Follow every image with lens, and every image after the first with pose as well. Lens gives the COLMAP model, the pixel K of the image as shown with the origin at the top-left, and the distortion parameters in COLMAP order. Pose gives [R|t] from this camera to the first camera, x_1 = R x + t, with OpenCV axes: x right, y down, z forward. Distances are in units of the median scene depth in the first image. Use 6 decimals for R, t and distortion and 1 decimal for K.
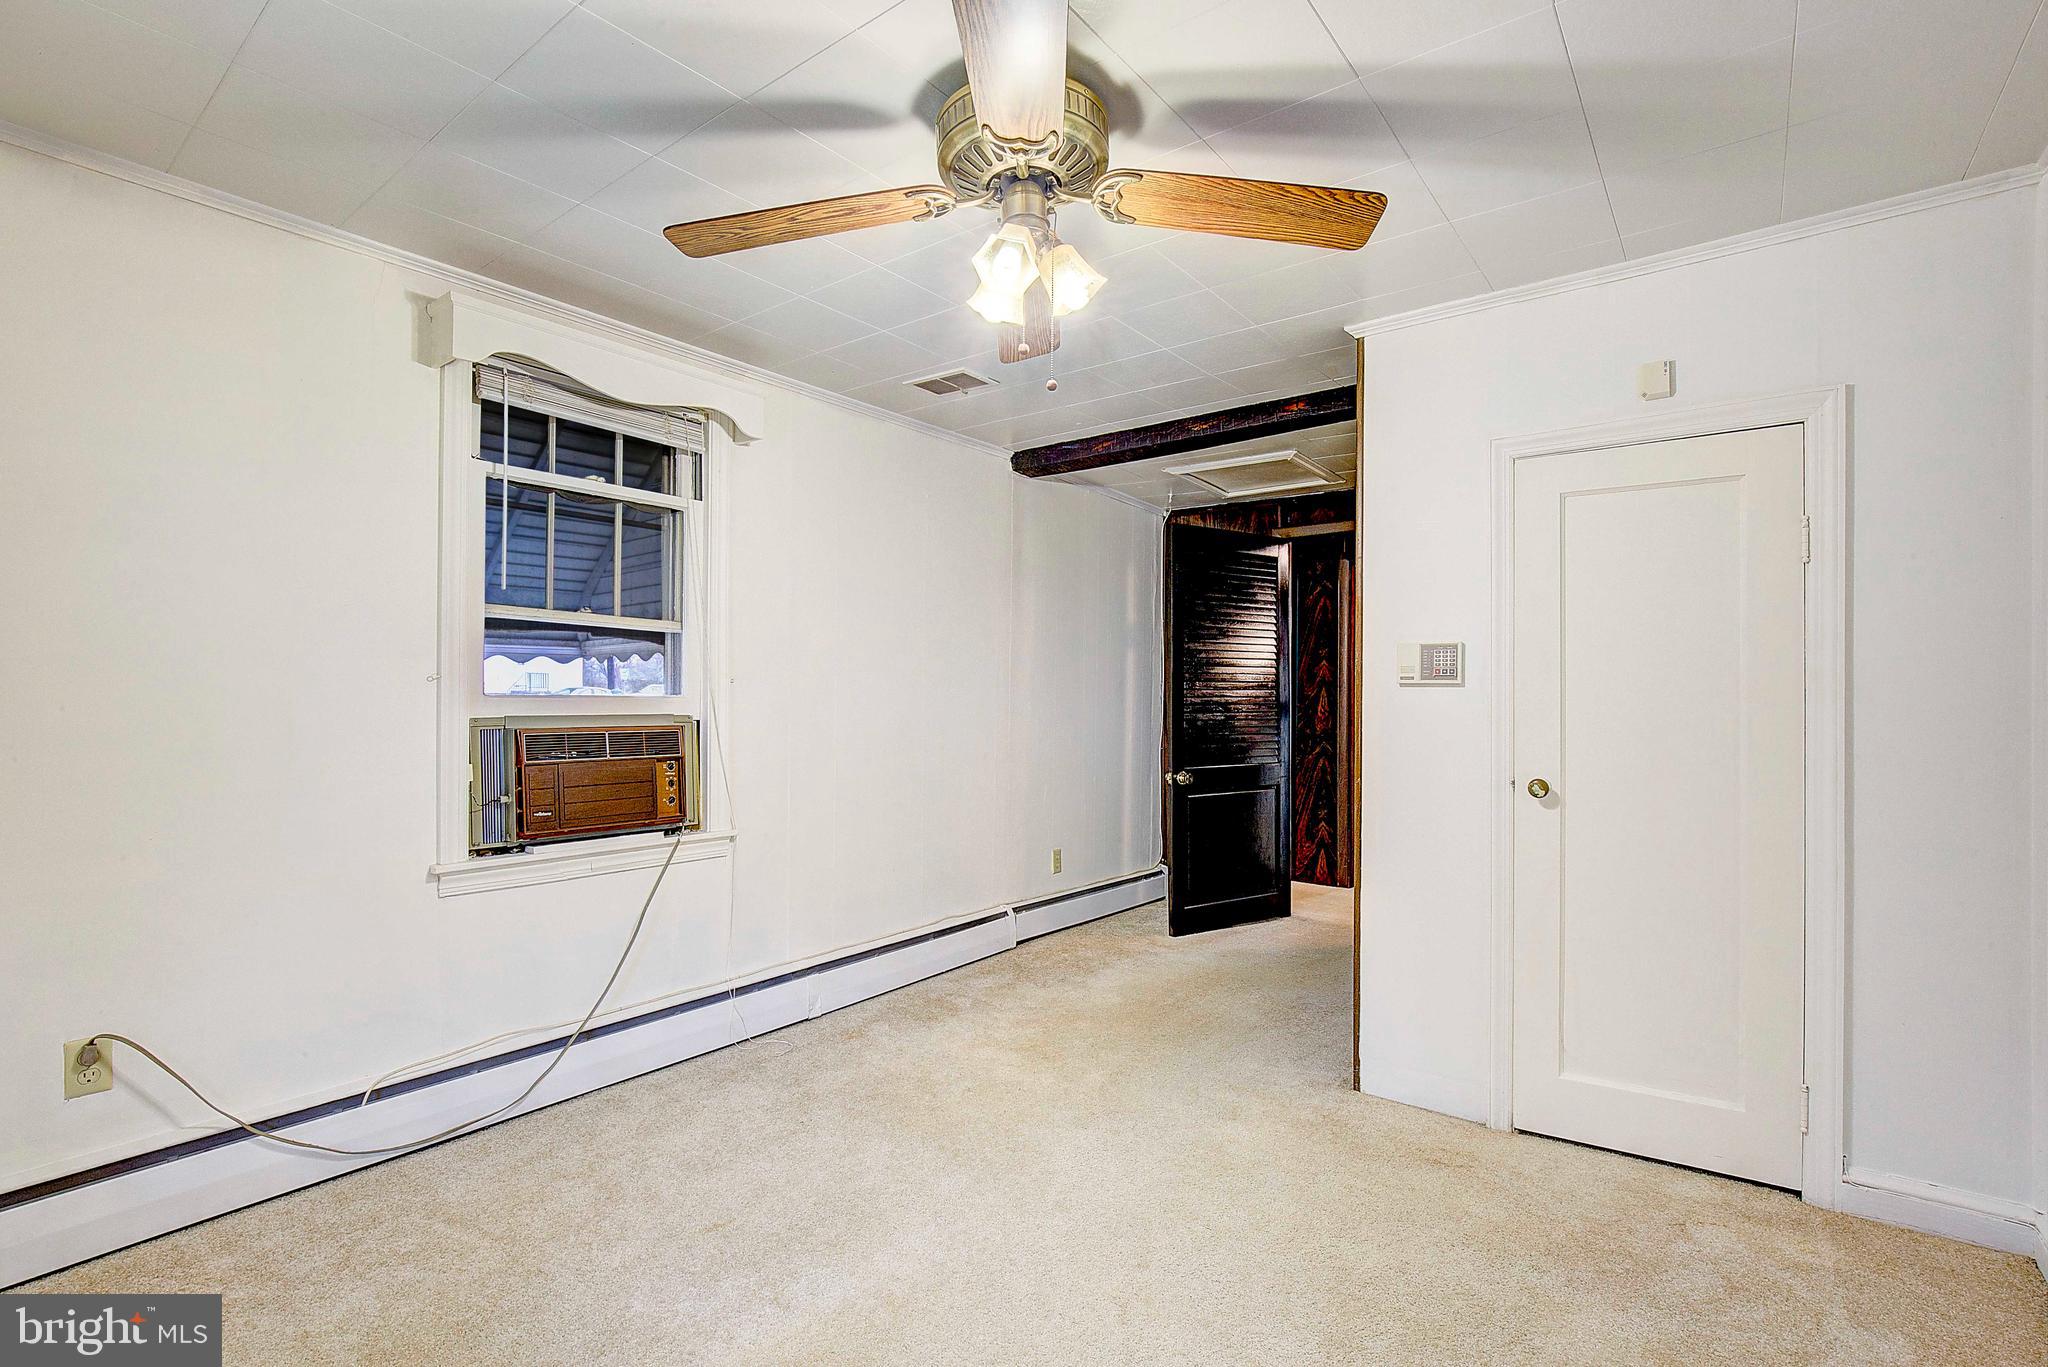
lens RADIAL K [[983.7, 0, 1036.9], [0, 983.7, 688.1], [0, 0, 1]] dist [-0.016030, 0.000684]
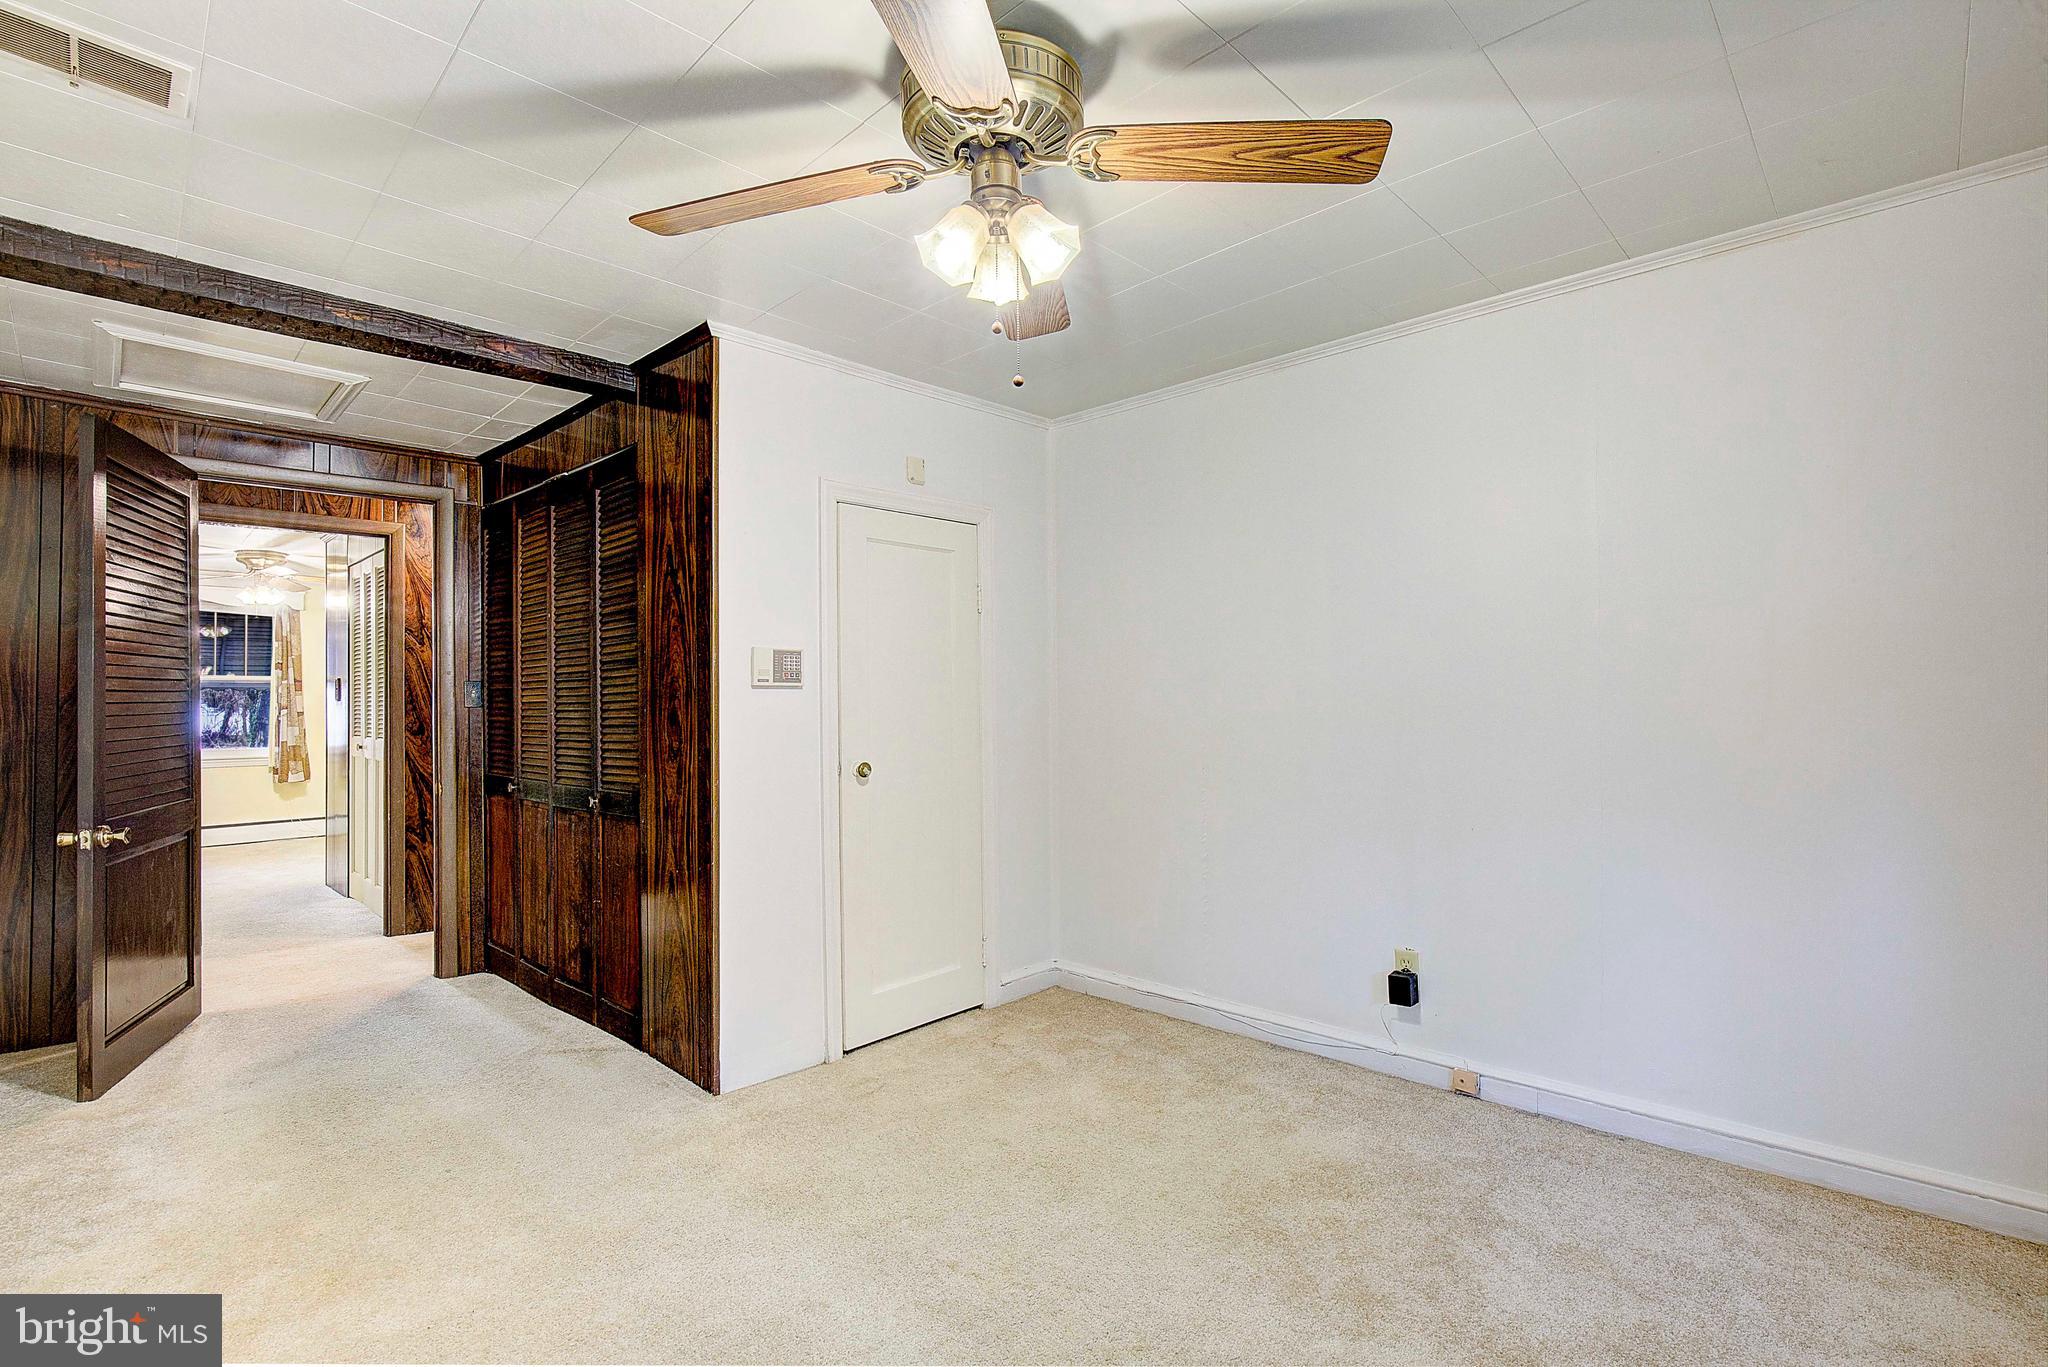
lens RADIAL K [[949.6, 0, 1065.7], [0, 949.6, 684.2], [0, 0, 1]] dist [-0.025397, 0.001716]
pose [[0.087573, 0.007642, 0.996129, -0.629913], [-0.001878, 0.999970, -0.007507, 0.000961], [-0.996156, -0.001214, 0.087585, 0.595568]]
